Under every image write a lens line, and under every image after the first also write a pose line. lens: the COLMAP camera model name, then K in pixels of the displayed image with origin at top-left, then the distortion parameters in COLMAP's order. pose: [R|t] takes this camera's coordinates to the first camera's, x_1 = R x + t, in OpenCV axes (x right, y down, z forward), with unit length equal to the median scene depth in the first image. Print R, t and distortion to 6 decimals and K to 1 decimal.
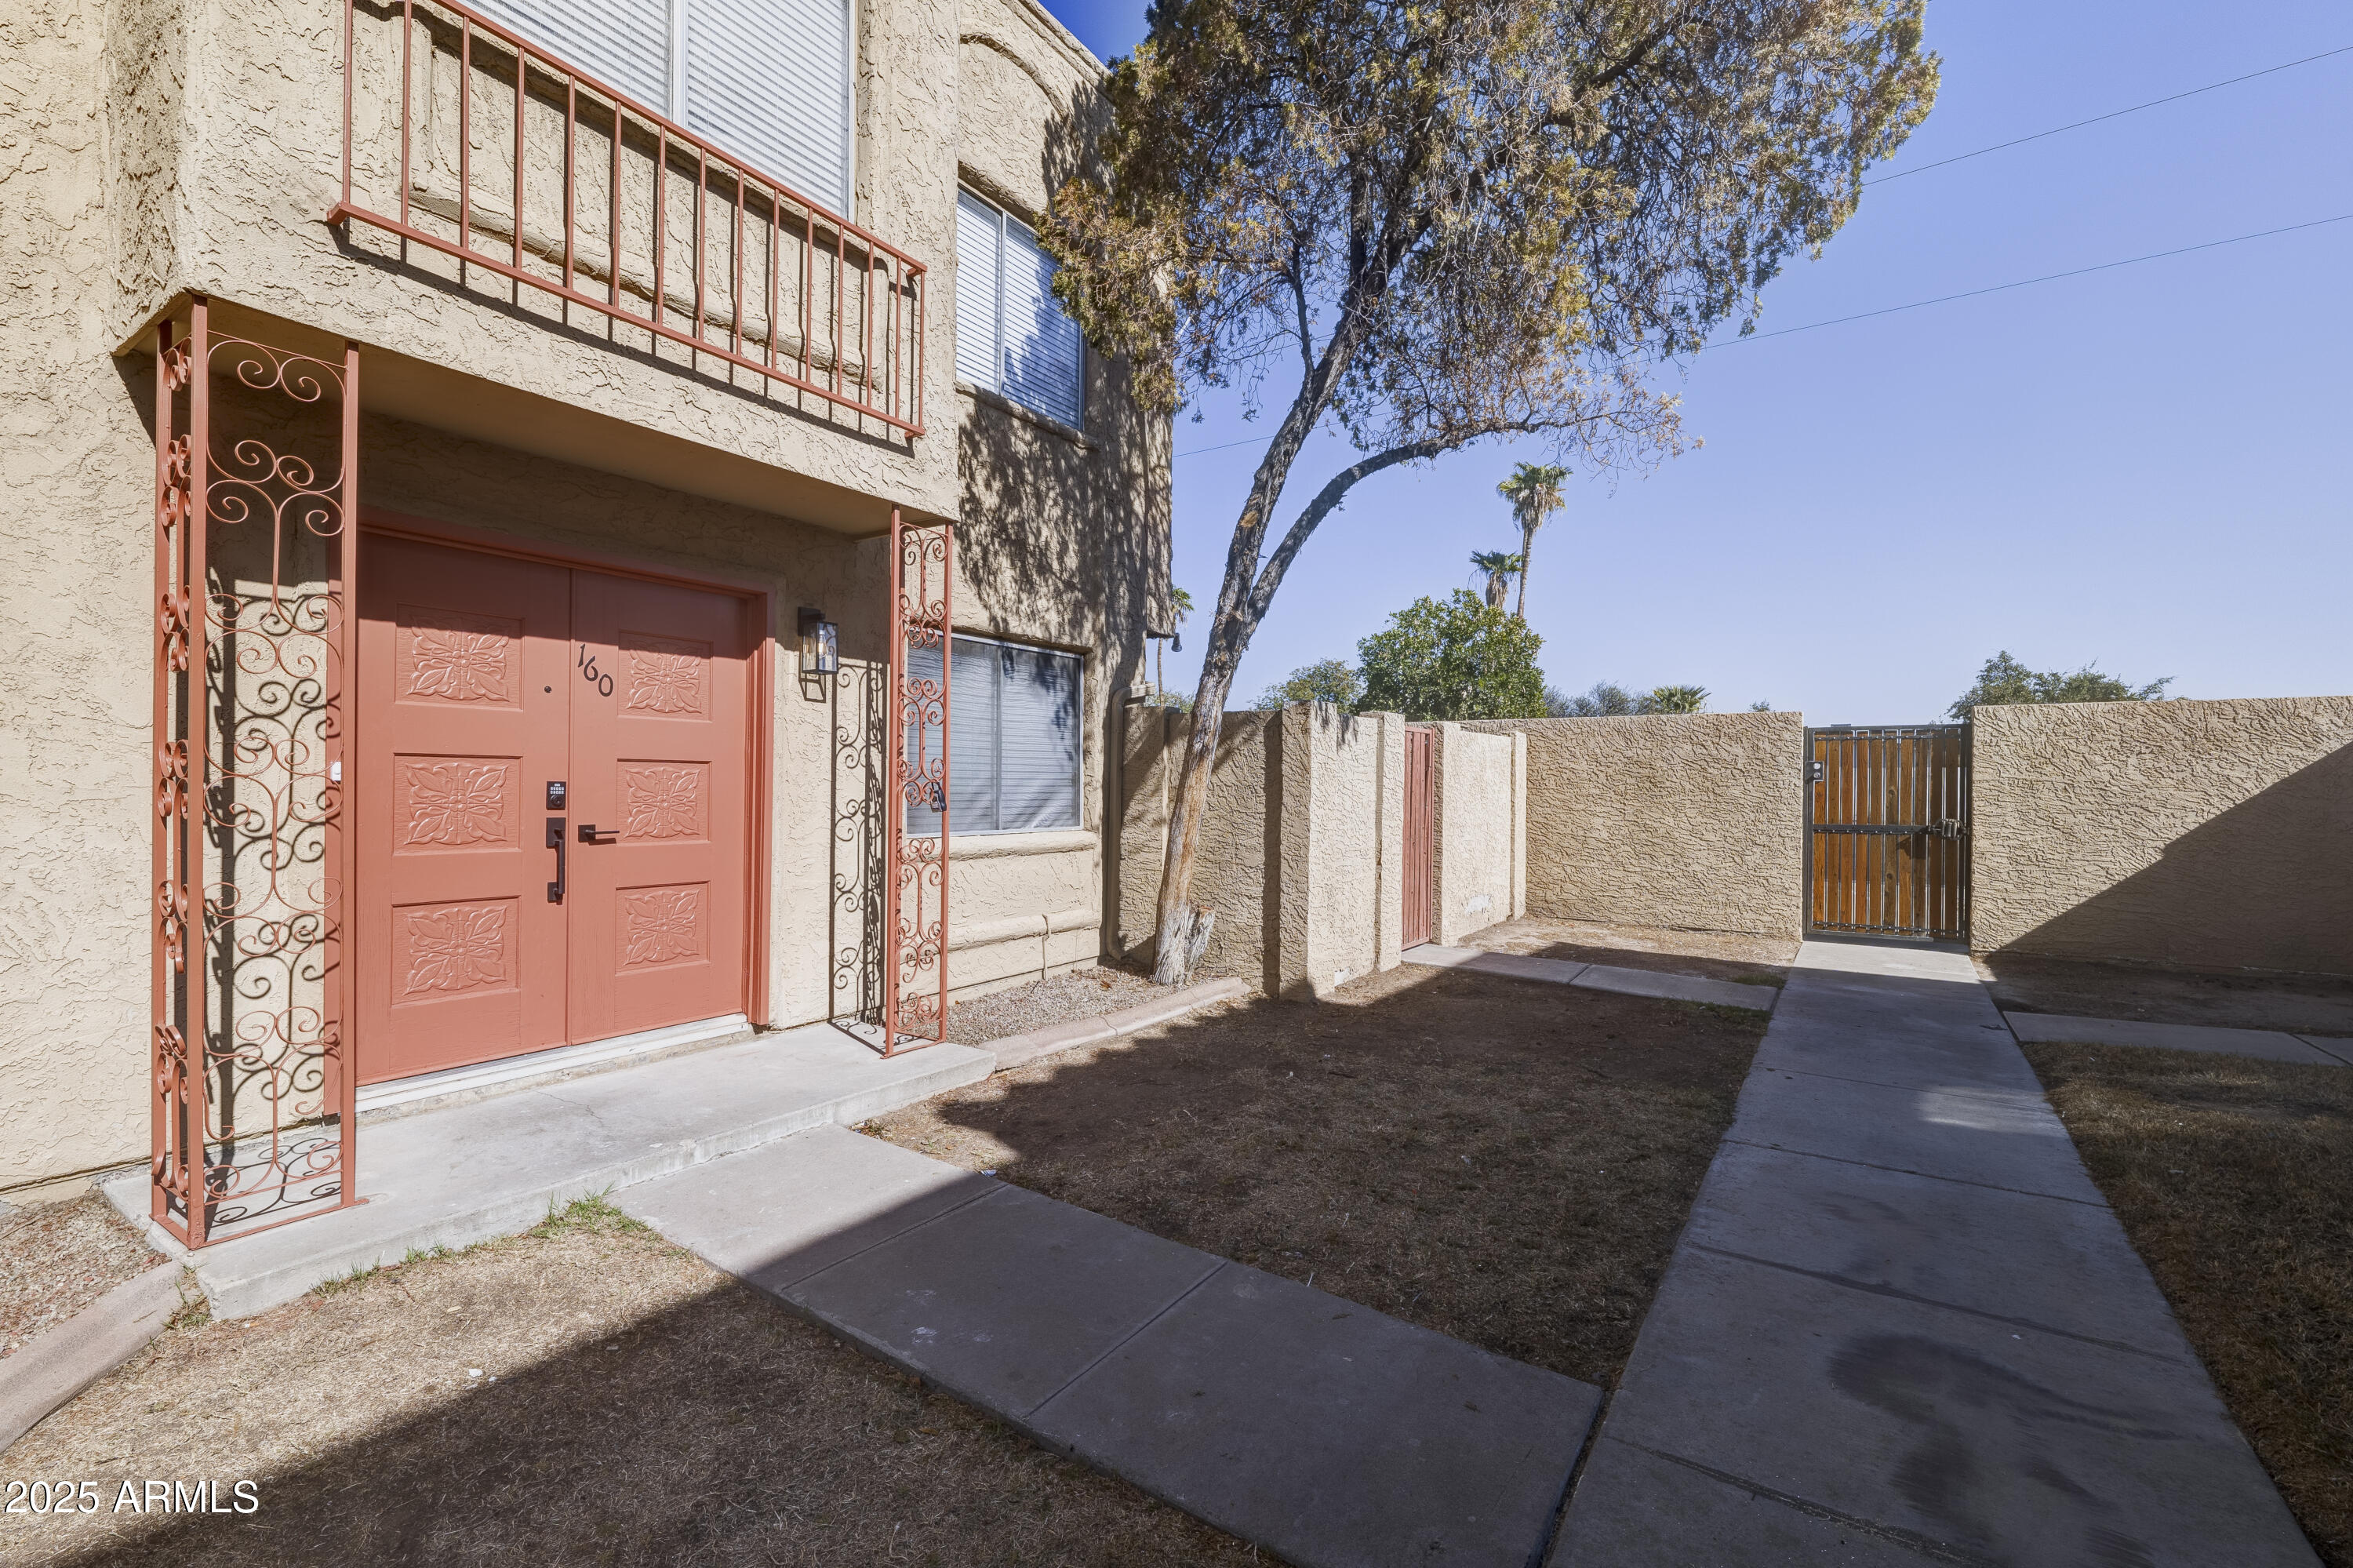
lens RADIAL K [[1025.6, 0, 1179.7], [0, 1025.6, 791.2], [0, 0, 1]] dist [-0.004824, -0.000613]
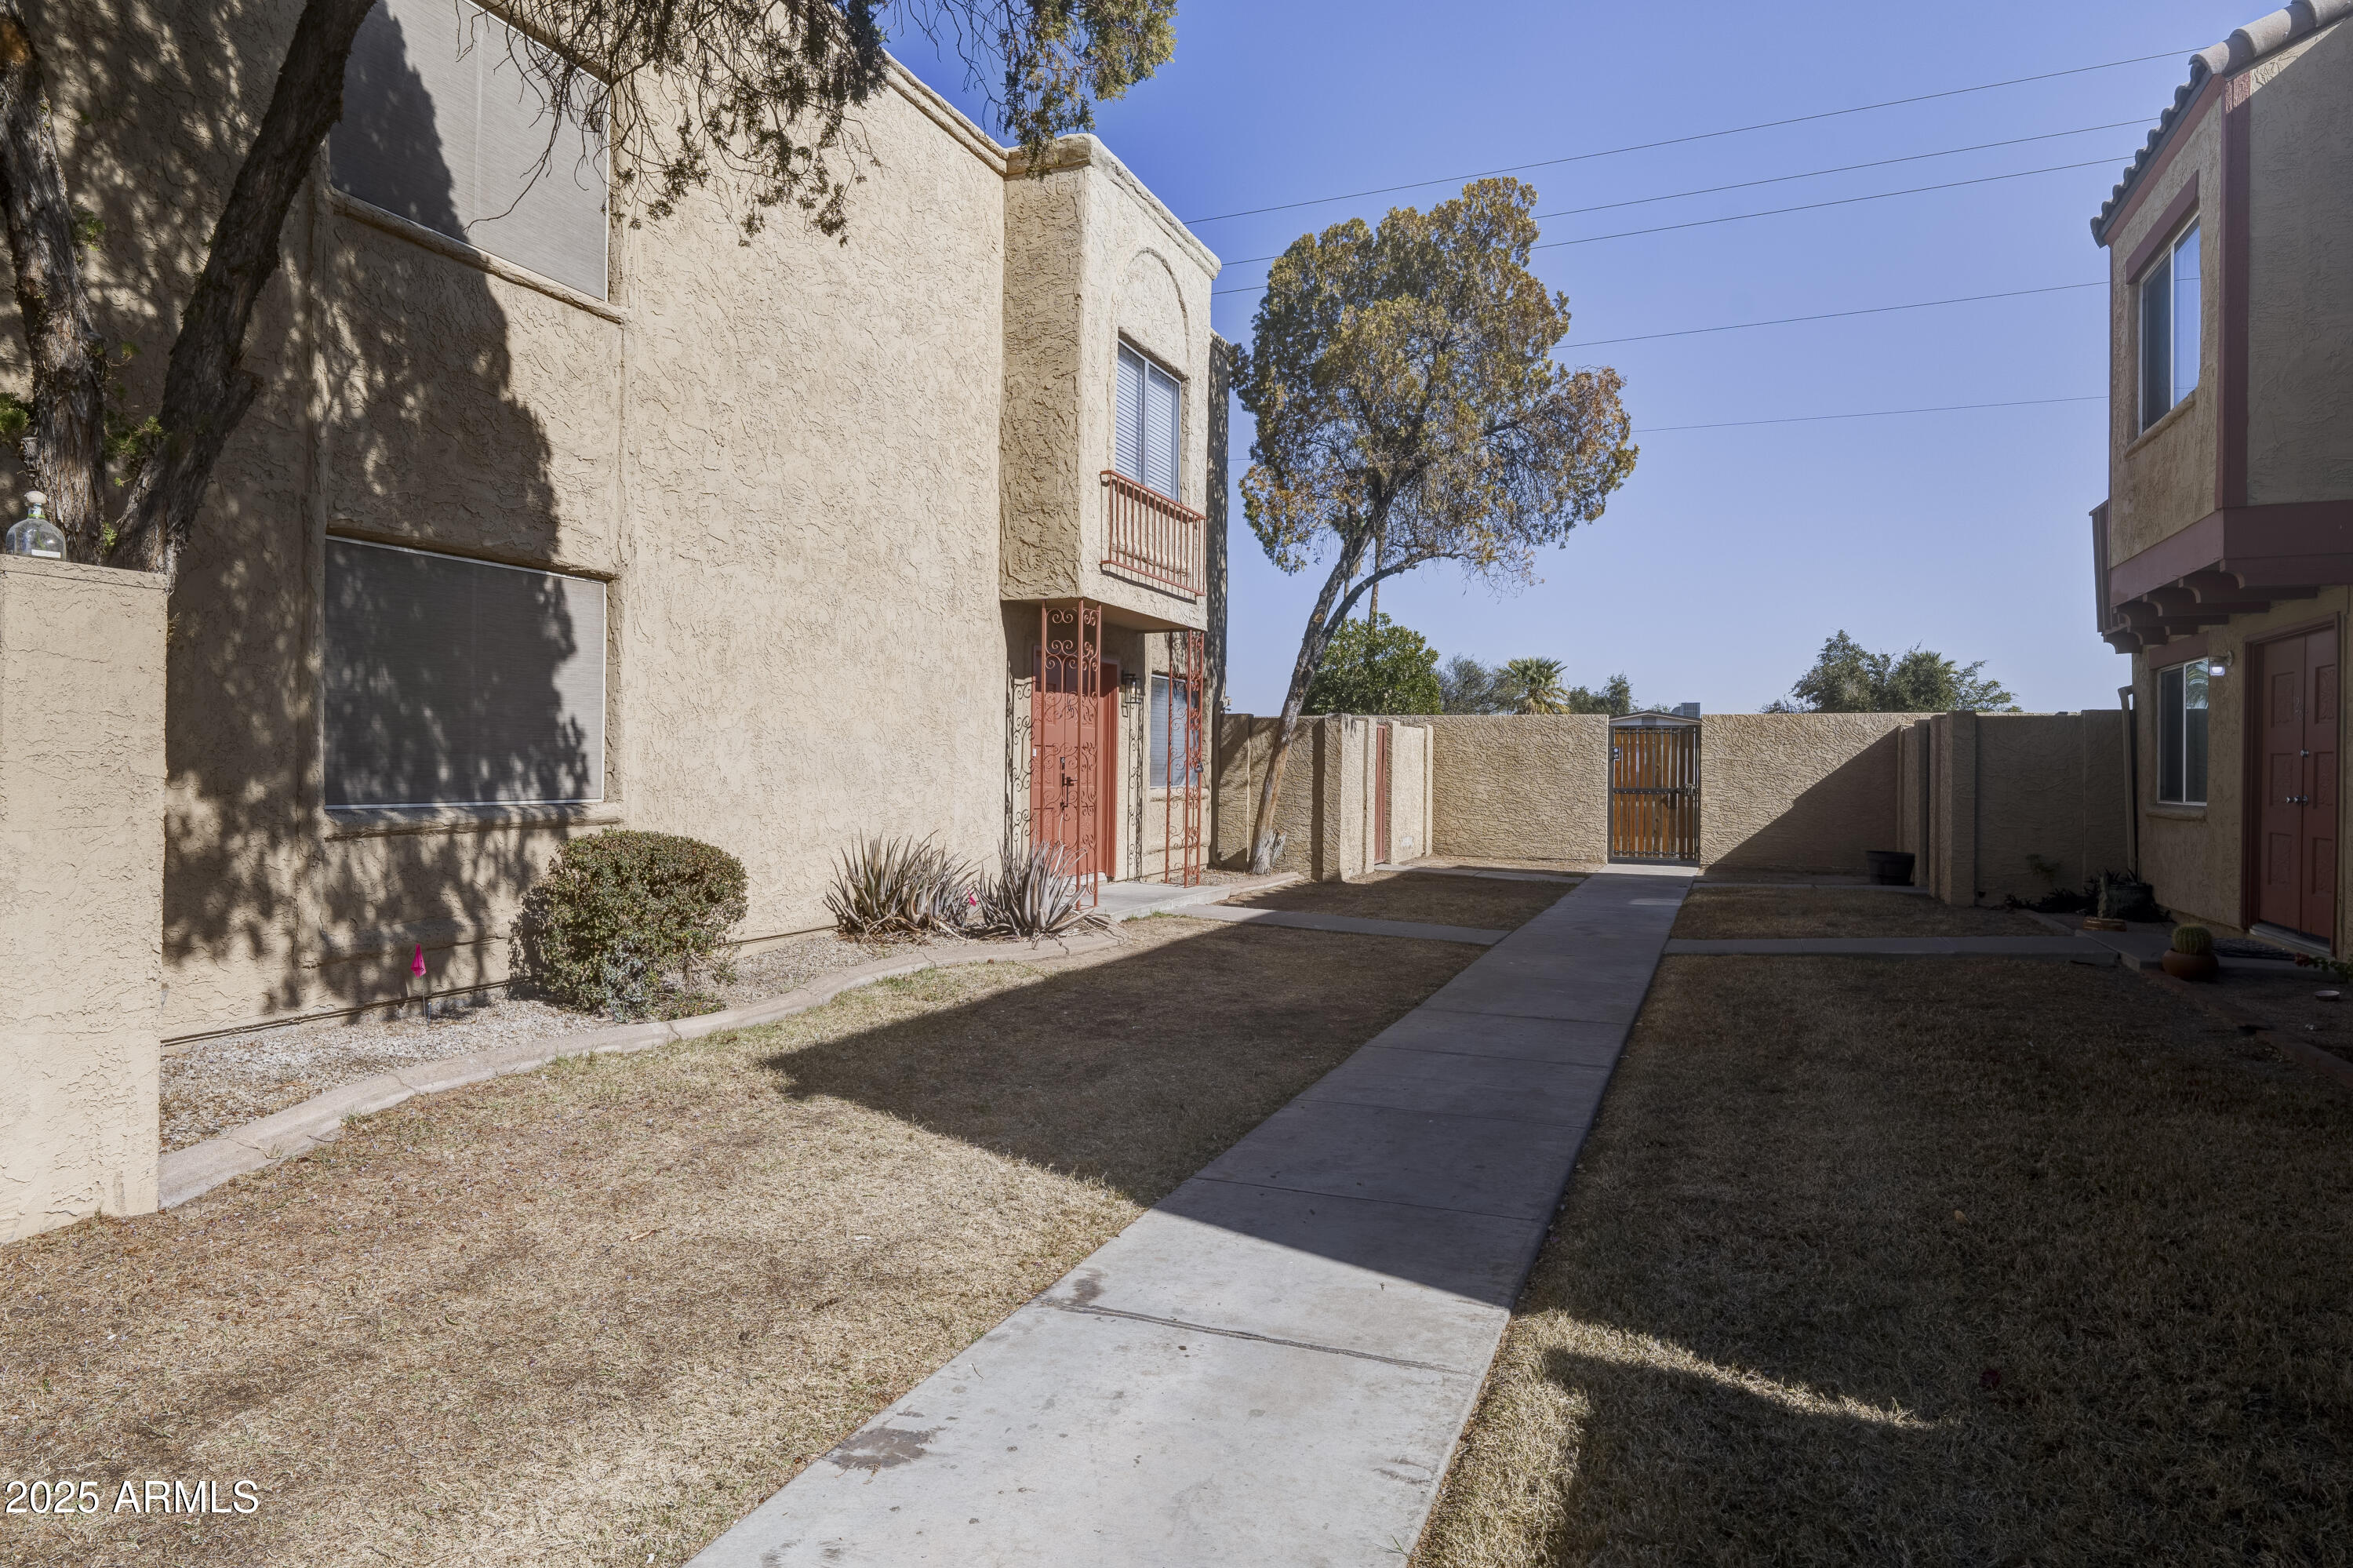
lens RADIAL K [[1391.8, 0, 1173.6], [0, 1391.8, 774.0], [0, 0, 1]] dist [-0.005276, -0.000313]
pose [[0.980231, 0.001312, 0.197850, -0.517299], [-0.001295, 0.999999, -0.000216, 0.014210], [-0.197850, -0.000044, 0.980232, -1.070412]]
